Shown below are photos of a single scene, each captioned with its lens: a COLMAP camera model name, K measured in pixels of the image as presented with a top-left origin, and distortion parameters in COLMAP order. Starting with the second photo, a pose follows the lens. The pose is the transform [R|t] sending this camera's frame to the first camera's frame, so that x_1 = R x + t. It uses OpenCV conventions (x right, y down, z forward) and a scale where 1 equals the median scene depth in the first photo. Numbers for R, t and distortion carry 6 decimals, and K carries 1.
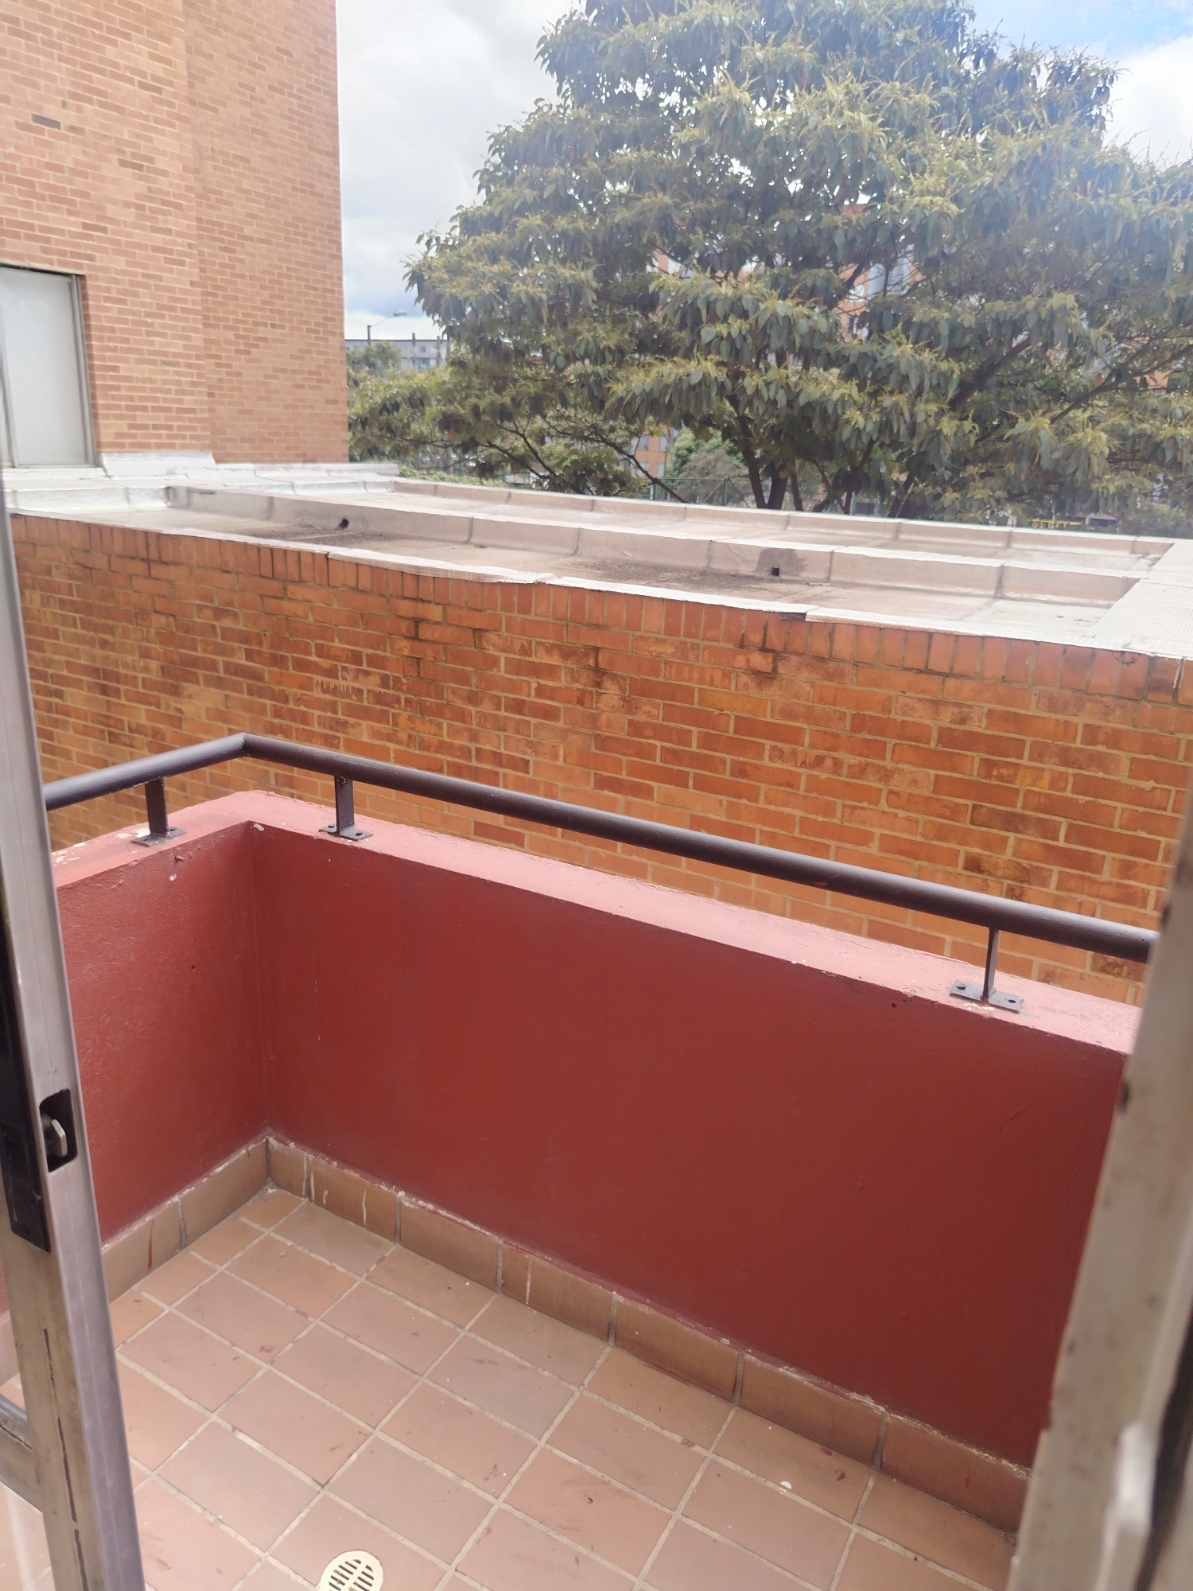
lens RADIAL K [[1143.7, 0, 596.5], [0, 1143.7, 795.5], [0, 0, 1]] dist [-0.002796, -0.005393]
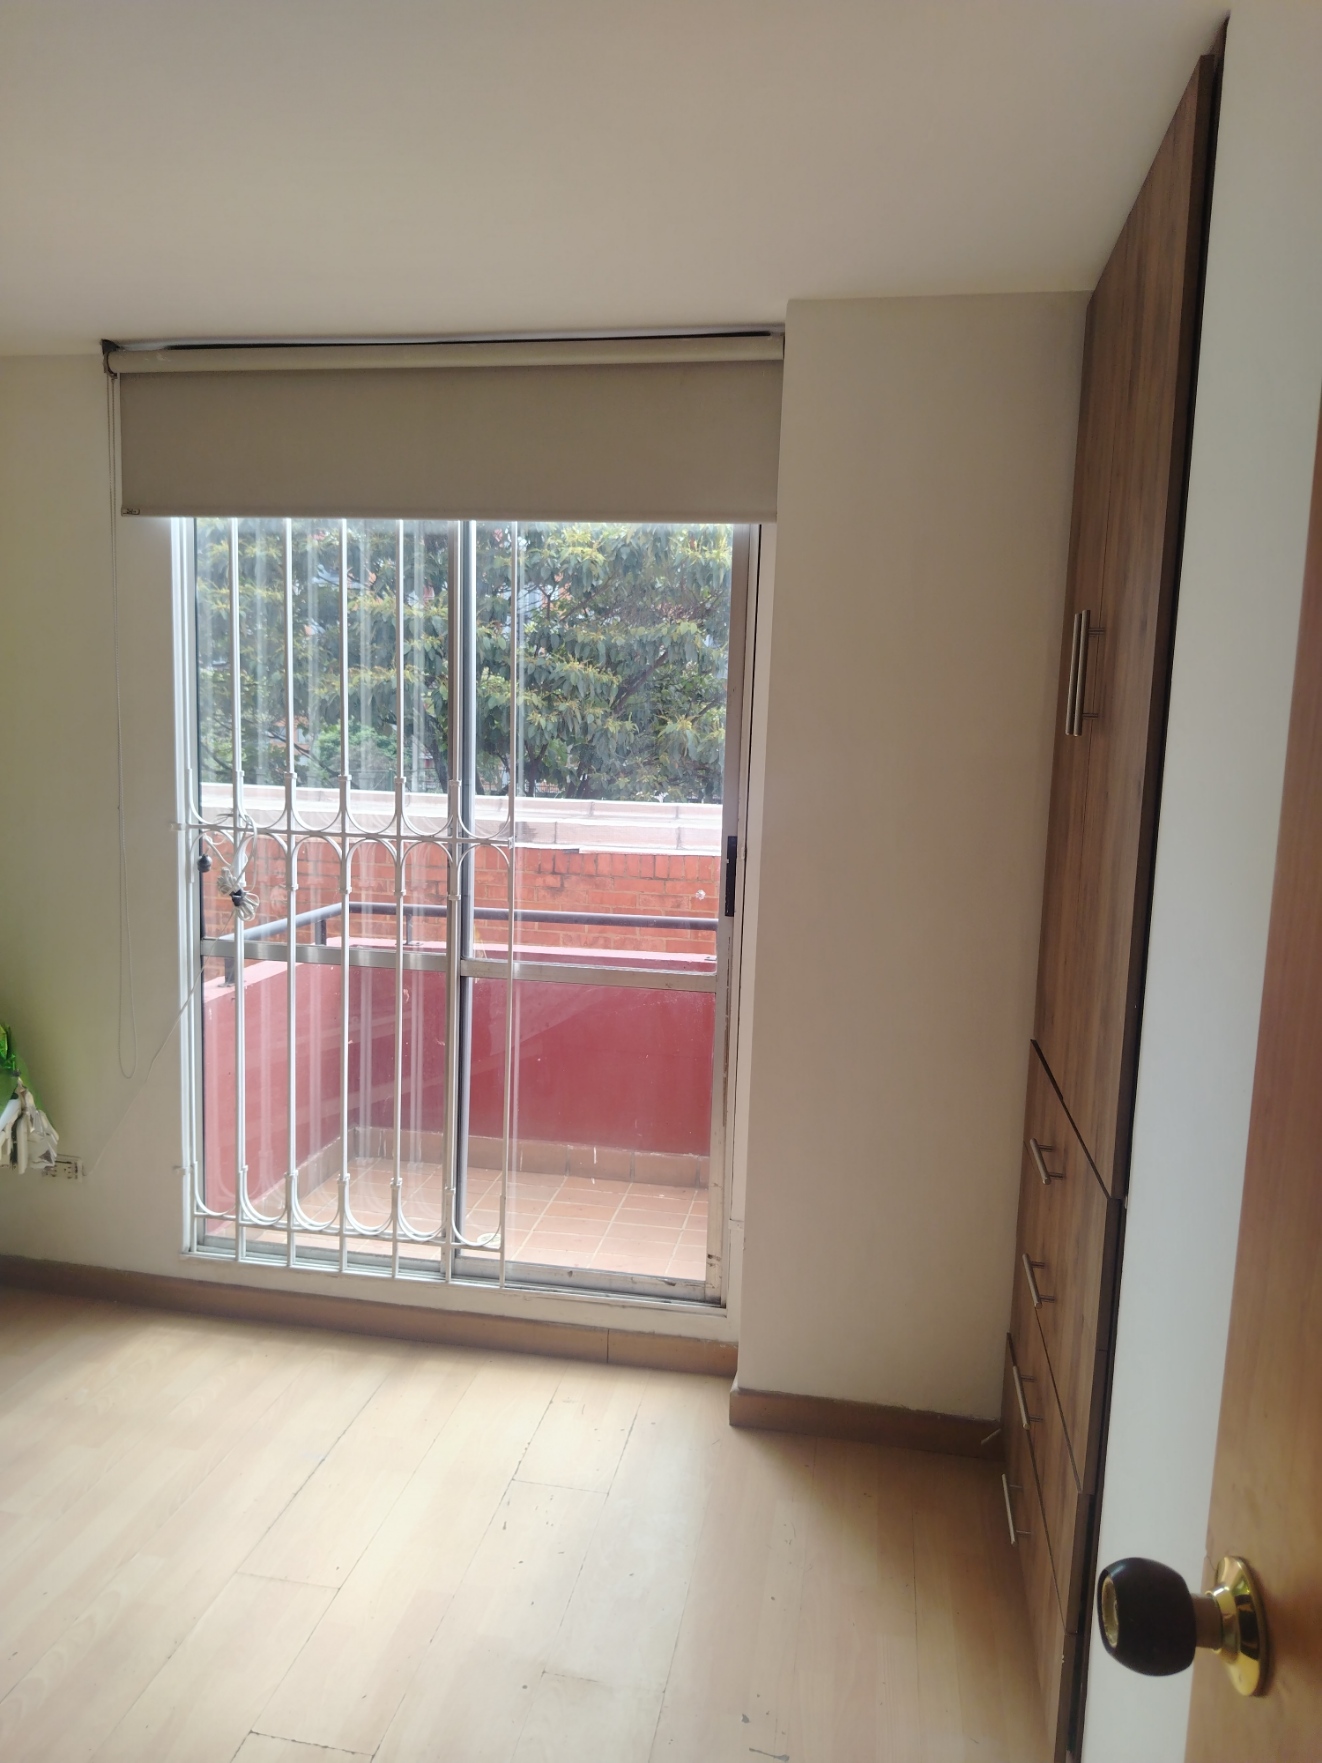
lens RADIAL K [[1220.3, 0, 661.0], [0, 1220.3, 881.5], [0, 0, 1]] dist [-0.033389, 0.004127]
pose [[0.941368, -0.044867, 0.334384, -0.085662], [0.103647, 0.981648, -0.160076, 0.051984], [-0.321065, 0.185349, 0.928743, -0.190077]]
